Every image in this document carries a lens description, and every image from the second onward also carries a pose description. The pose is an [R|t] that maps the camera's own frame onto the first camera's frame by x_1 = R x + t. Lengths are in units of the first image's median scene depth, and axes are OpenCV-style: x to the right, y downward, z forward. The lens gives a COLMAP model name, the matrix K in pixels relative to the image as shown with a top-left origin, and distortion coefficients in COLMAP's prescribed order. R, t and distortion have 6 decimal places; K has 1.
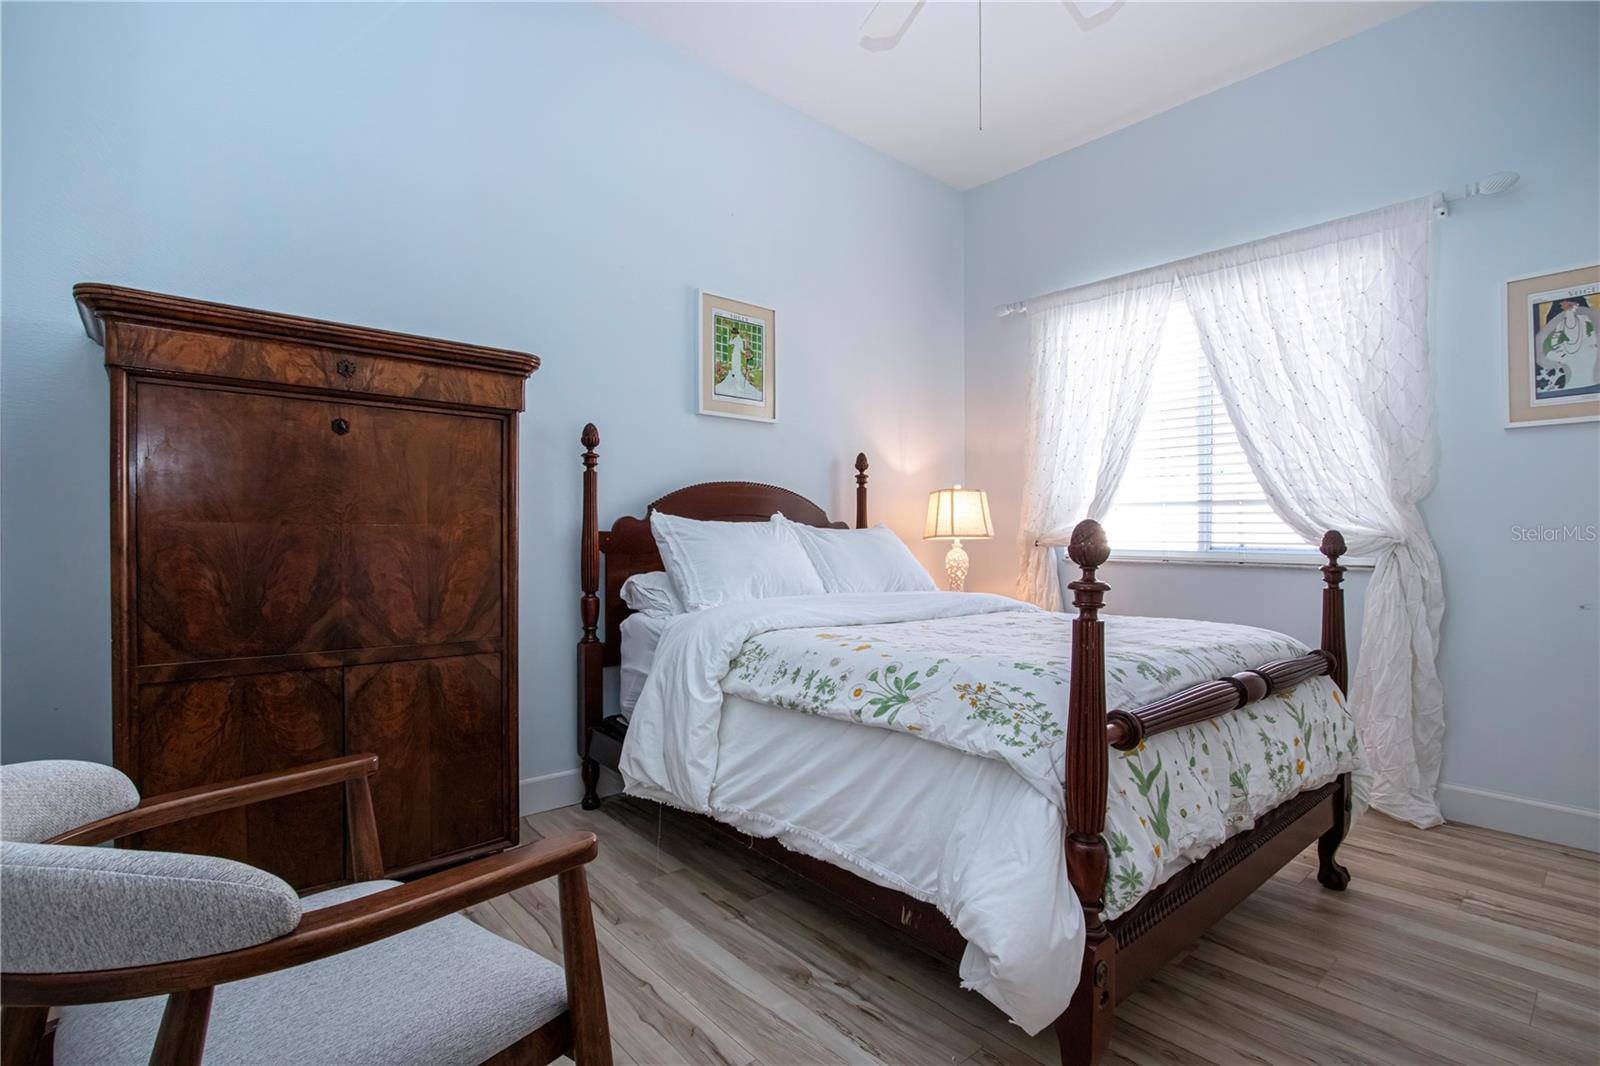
lens RADIAL K [[770.4, 0, 805.2], [0, 770.4, 532.0], [0, 0, 1]] dist [-0.013240, 0.000492]
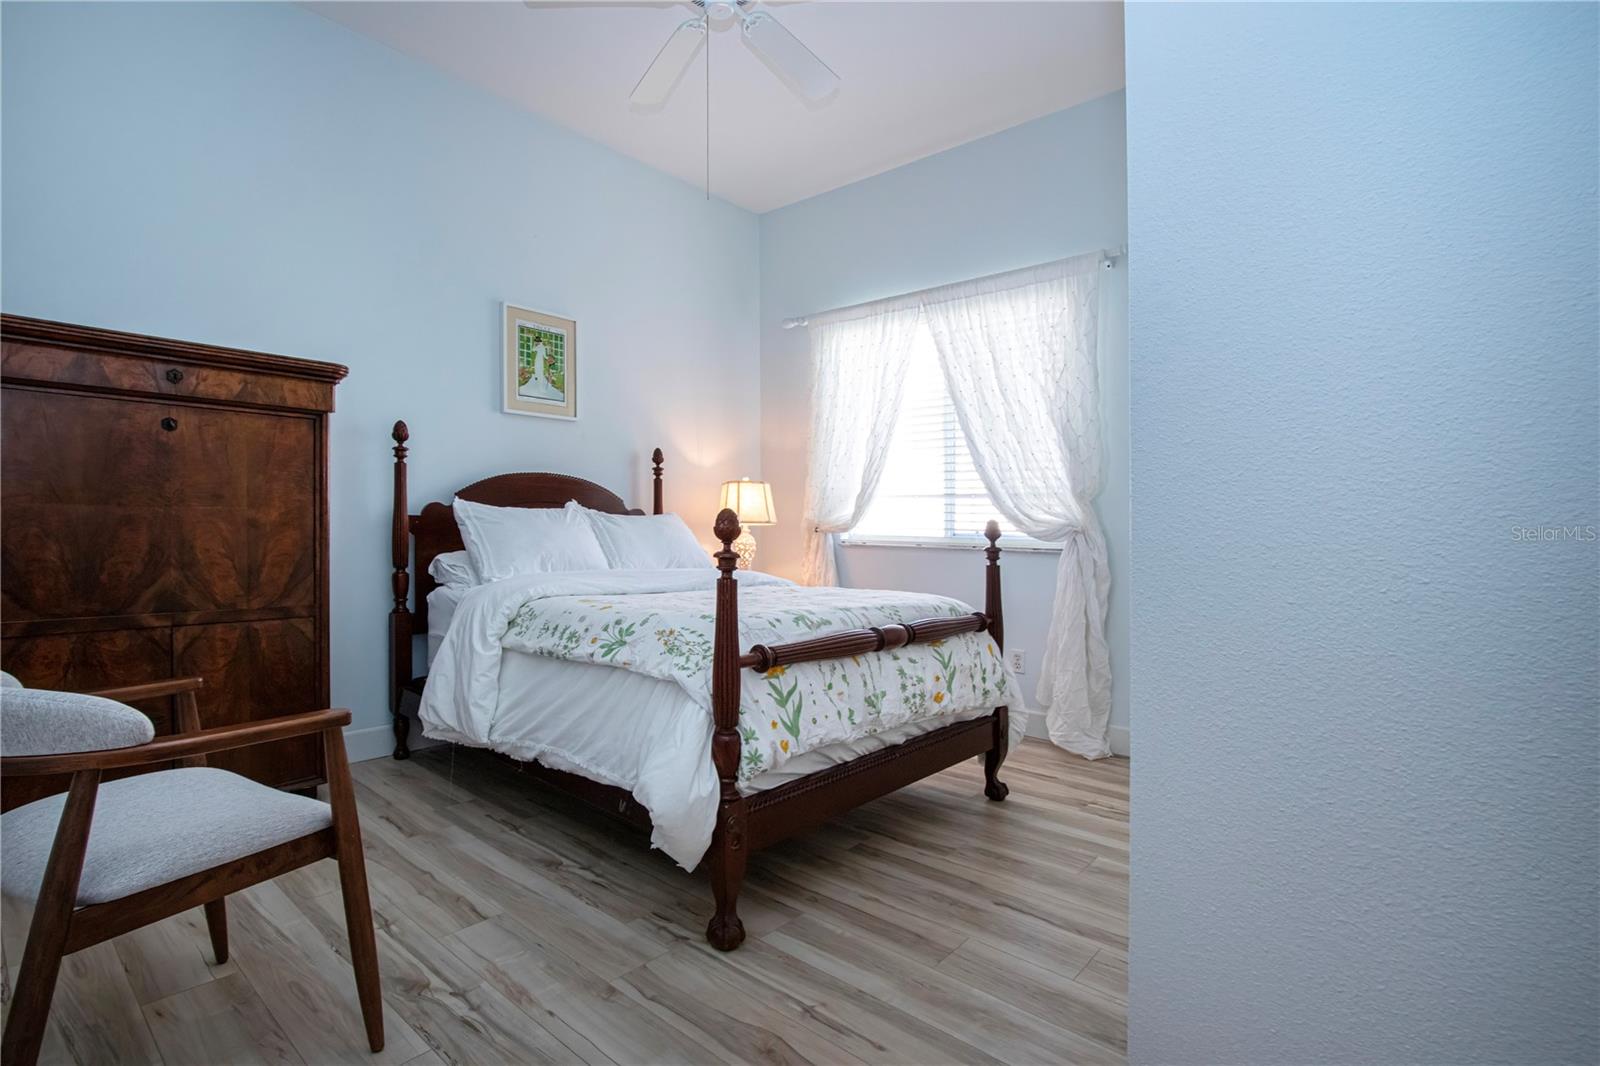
lens RADIAL K [[770.4, 0, 735.1], [0, 770.4, 530.7], [0, 0, 1]] dist [-0.013240, 0.000492]
pose [[0.995196, 0.007468, 0.097622, 0.132843], [-0.008938, 0.999853, 0.014636, 0.001648], [-0.097499, -0.015438, 0.995116, -0.234203]]
